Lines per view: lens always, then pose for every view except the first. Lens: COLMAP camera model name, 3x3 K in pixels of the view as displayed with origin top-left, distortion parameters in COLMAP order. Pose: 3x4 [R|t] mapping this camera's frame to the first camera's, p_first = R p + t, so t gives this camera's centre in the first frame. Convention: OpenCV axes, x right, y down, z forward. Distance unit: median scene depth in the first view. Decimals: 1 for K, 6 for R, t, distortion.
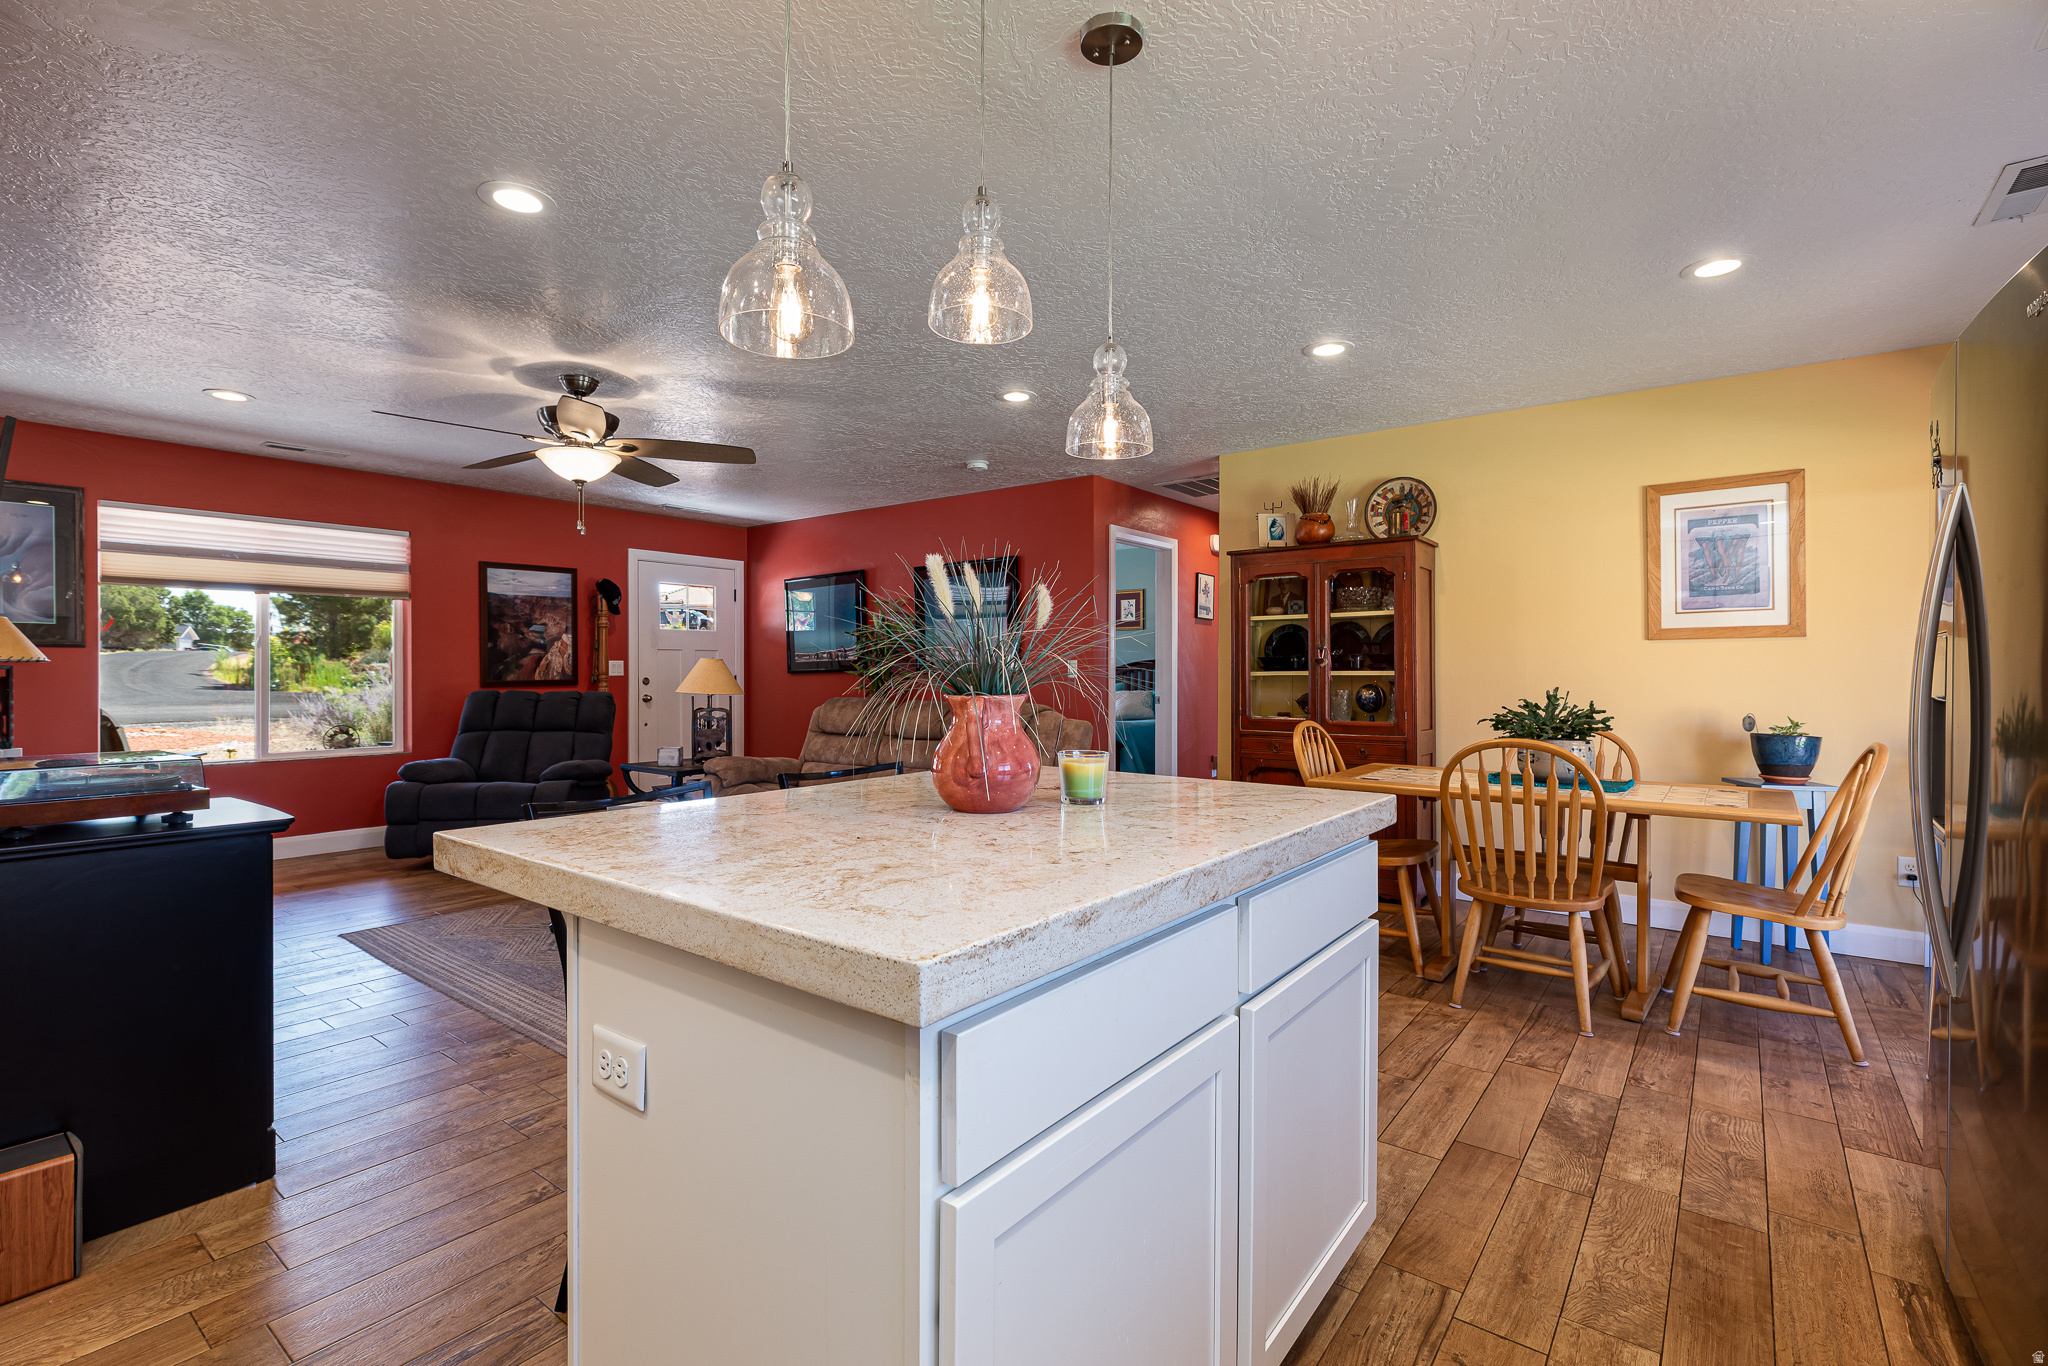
lens RADIAL K [[939.8, 0, 1031.2], [0, 939.8, 678.9], [0, 0, 1]] dist [0.004561, -0.000617]
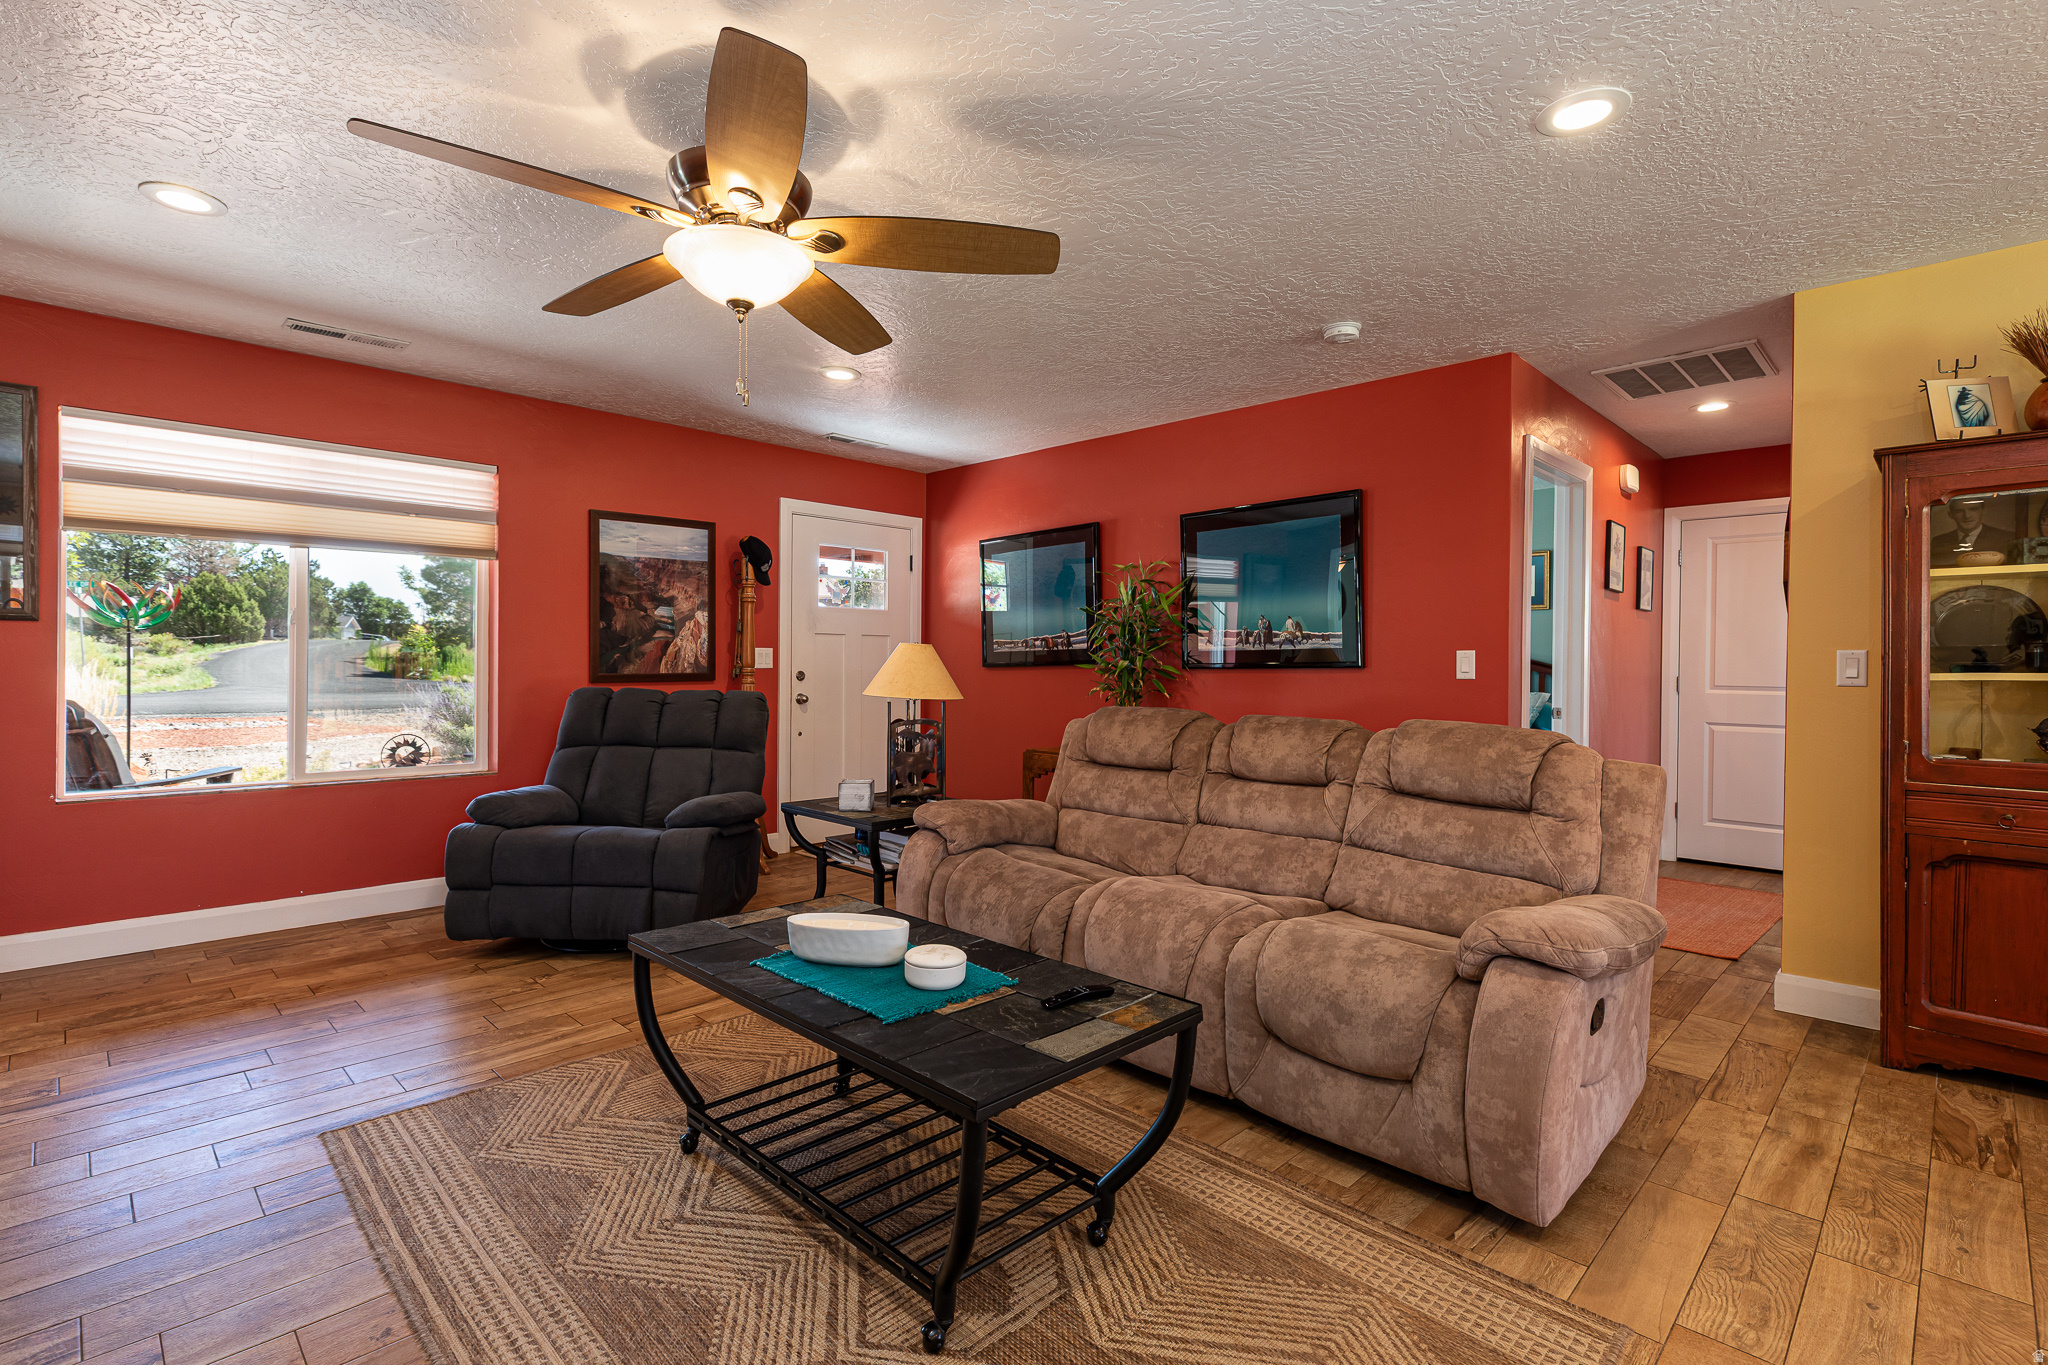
lens RADIAL K [[939.8, 0, 1016.9], [0, 939.8, 673.7], [0, 0, 1]] dist [0.004561, -0.000617]
pose [[0.992261, 0.009915, -0.123773, -0.163827], [-0.009893, 0.999951, 0.000787, -0.001881], [0.123774, 0.000443, 0.992310, 0.313020]]
